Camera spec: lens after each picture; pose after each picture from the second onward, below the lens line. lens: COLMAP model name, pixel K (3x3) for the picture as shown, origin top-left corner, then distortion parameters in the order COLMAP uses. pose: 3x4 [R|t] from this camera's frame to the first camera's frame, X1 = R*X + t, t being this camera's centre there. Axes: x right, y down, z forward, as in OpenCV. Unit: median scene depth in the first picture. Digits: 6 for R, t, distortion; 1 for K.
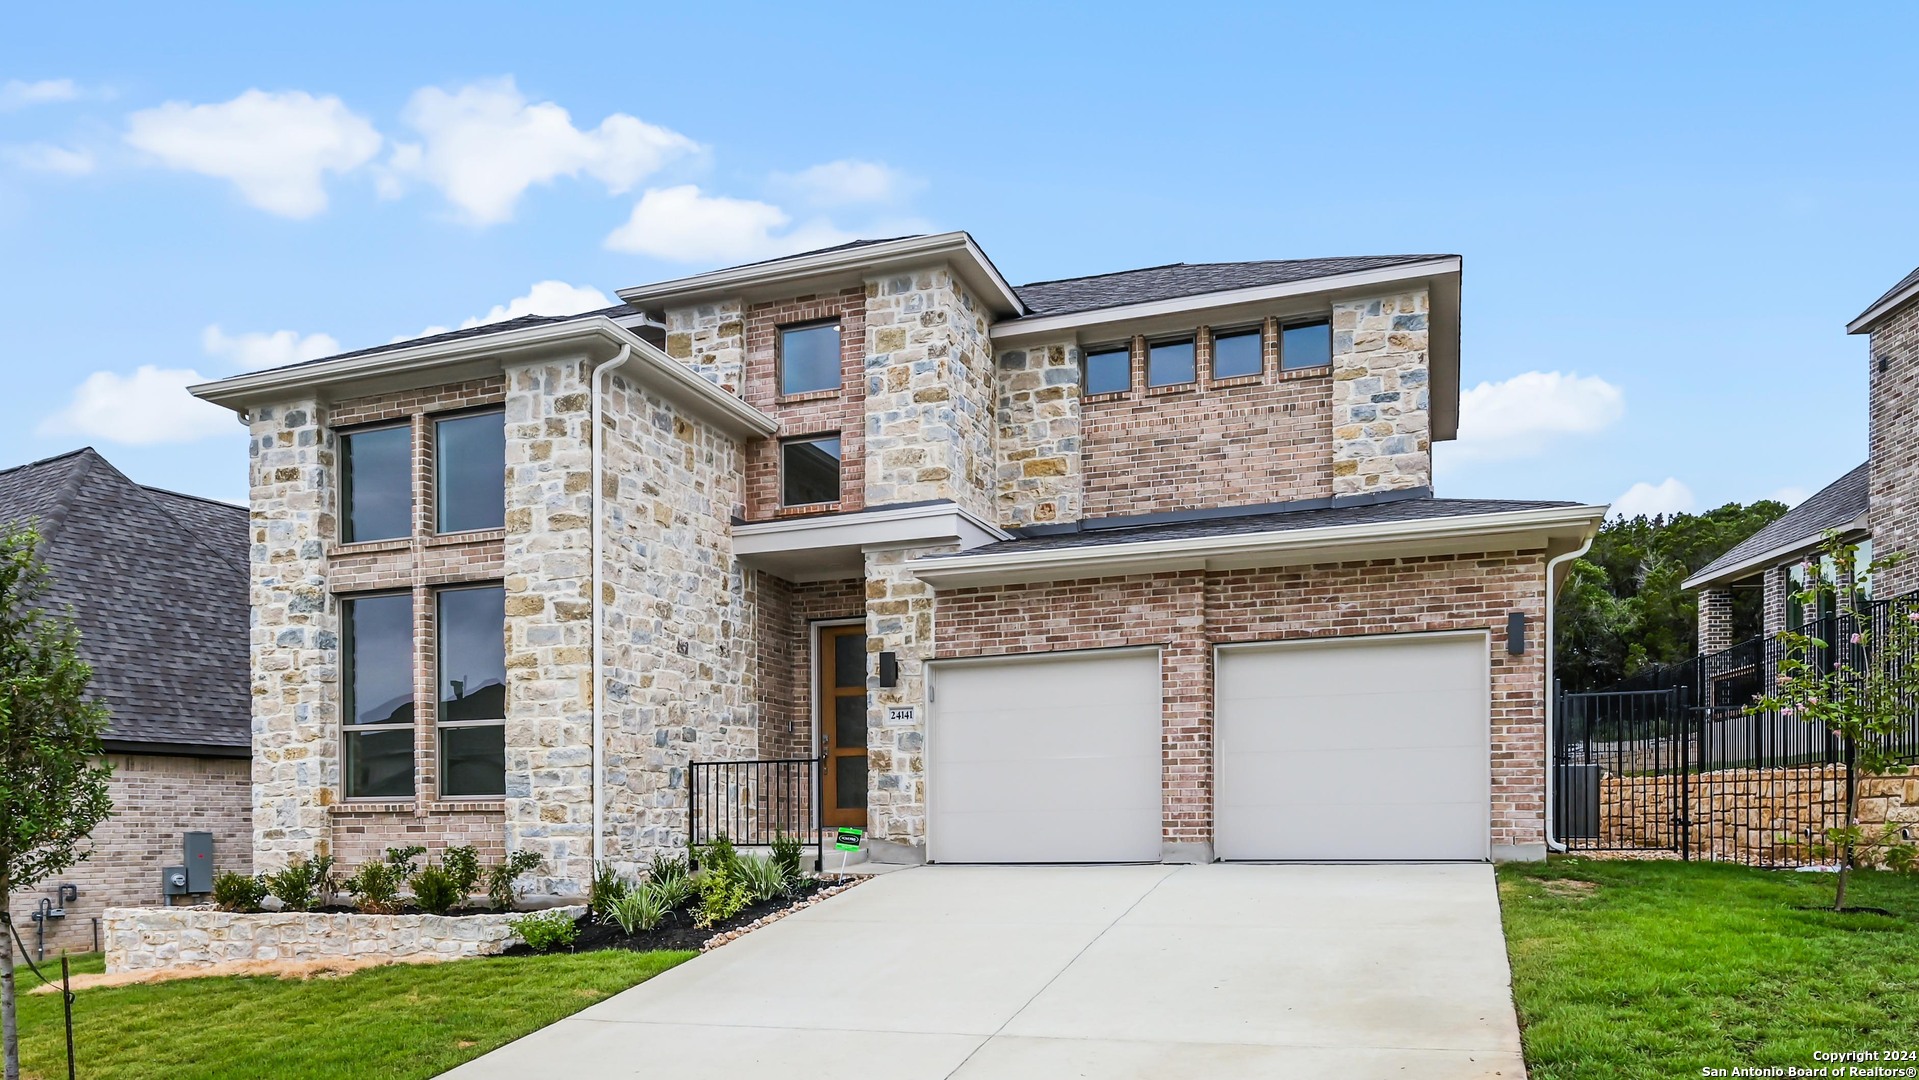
lens RADIAL K [[868.4, 0, 959.7], [0, 868.4, 605.9], [0, 0, 1]] dist [-0.000039, -0.000091]
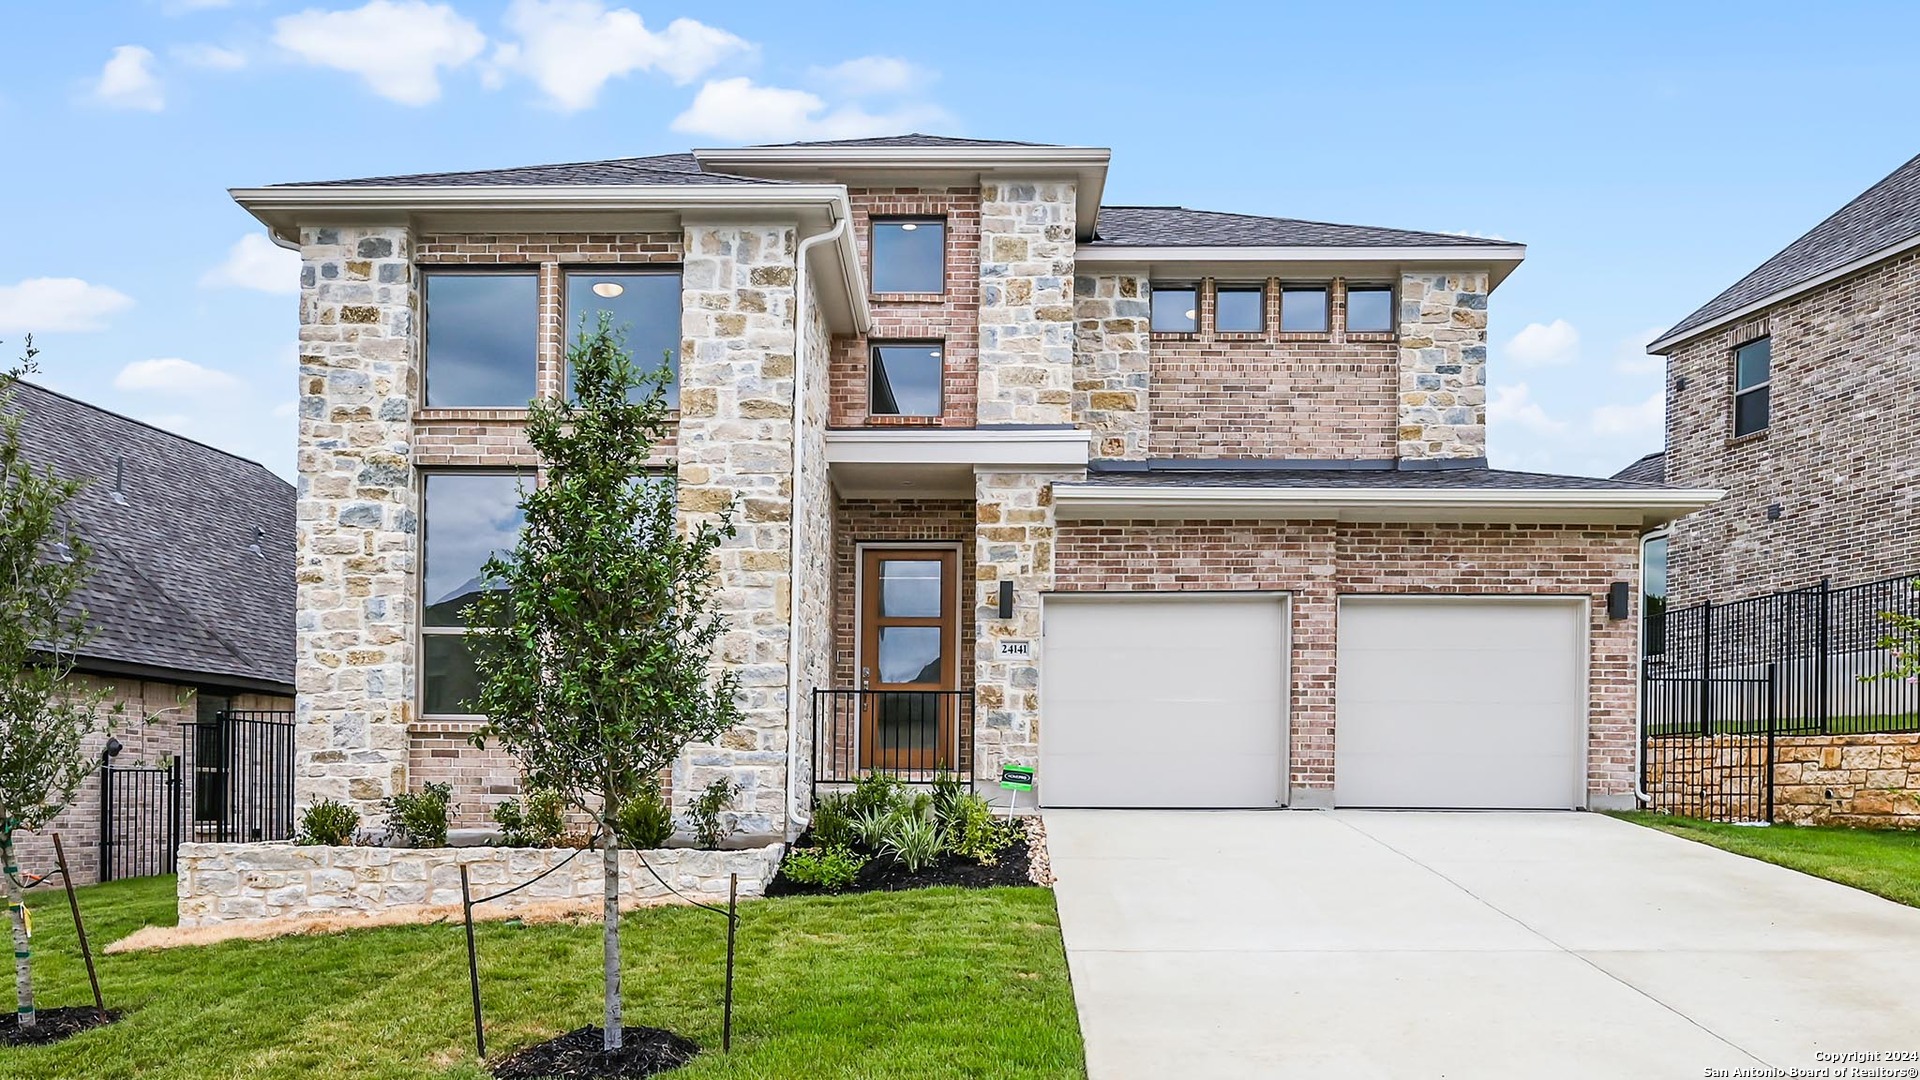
lens RADIAL K [[940.4, 0, 960.0], [0, 940.4, 540.0], [0, 0, 1]] dist [0.000179, -0.000091]
pose [[0.974527, 0.074112, 0.211670, -0.388838], [-0.073112, 0.997245, -0.012559, 0.028148], [-0.212017, -0.003236, 0.977261, 0.020884]]
